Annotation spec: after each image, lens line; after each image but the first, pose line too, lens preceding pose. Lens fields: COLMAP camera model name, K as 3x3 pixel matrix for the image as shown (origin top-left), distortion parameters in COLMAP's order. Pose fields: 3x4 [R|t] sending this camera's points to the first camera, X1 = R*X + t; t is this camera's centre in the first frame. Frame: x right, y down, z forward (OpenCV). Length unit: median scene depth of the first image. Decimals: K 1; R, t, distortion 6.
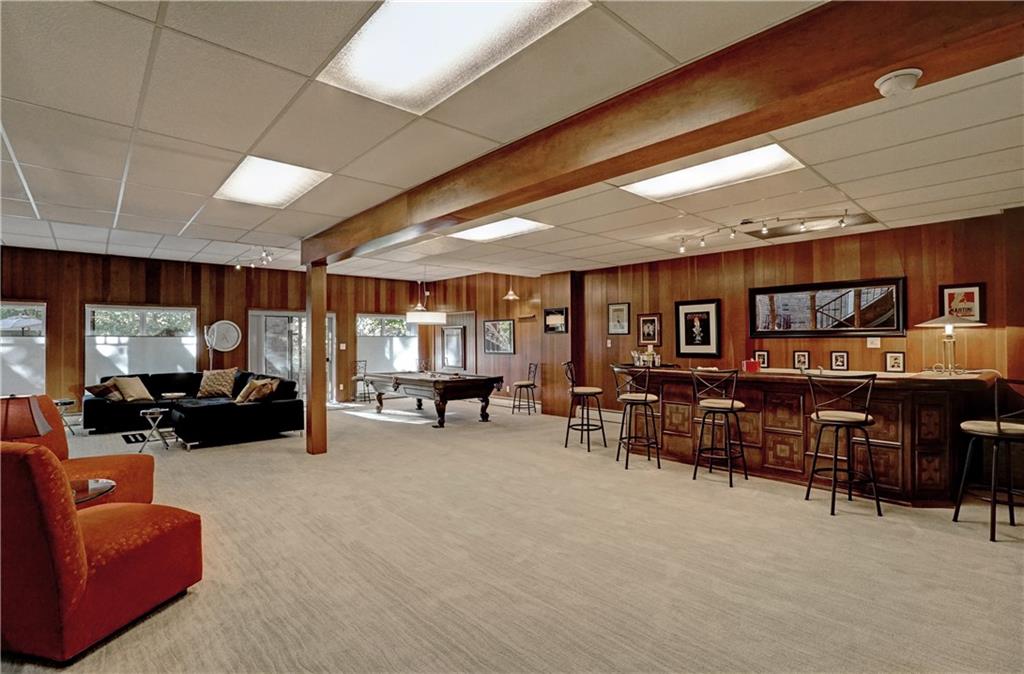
lens RADIAL K [[501.5, 0, 512.0], [0, 501.5, 337.0], [0, 0, 1]] dist [-0.038557, 0.000433]
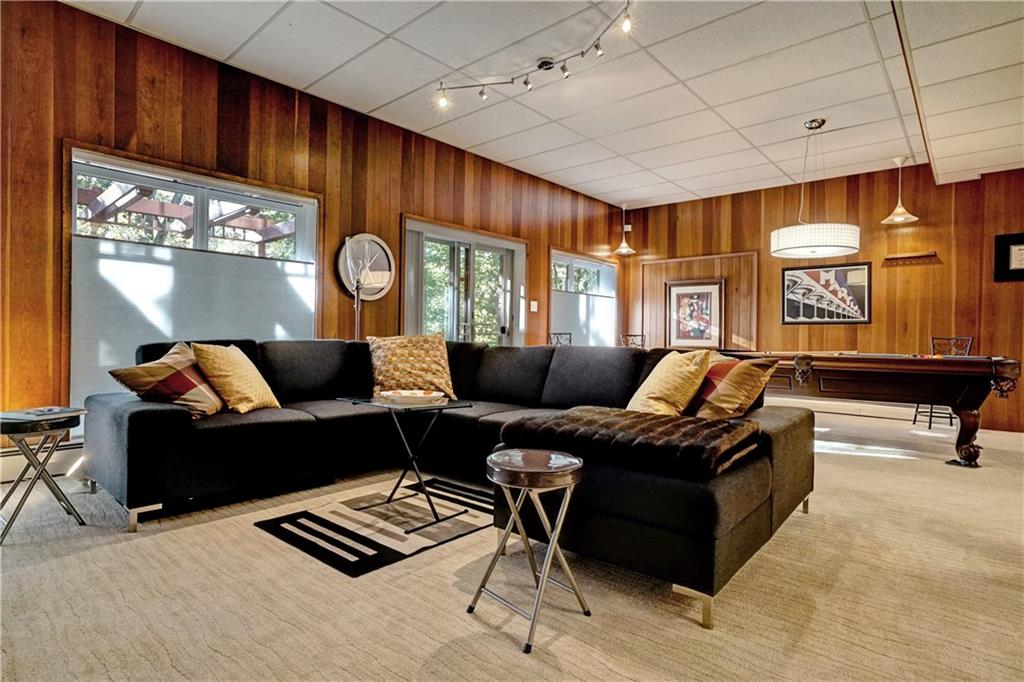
lens RADIAL K [[551.3, 0, 512.0], [0, 551.3, 341.0], [0, 0, 1]] dist [-0.039373, 0.000214]
pose [[0.993053, 0.016814, 0.116461, -0.585147], [-0.018872, 0.999684, 0.016592, 0.064734], [-0.116145, -0.018675, 0.993057, 0.548589]]
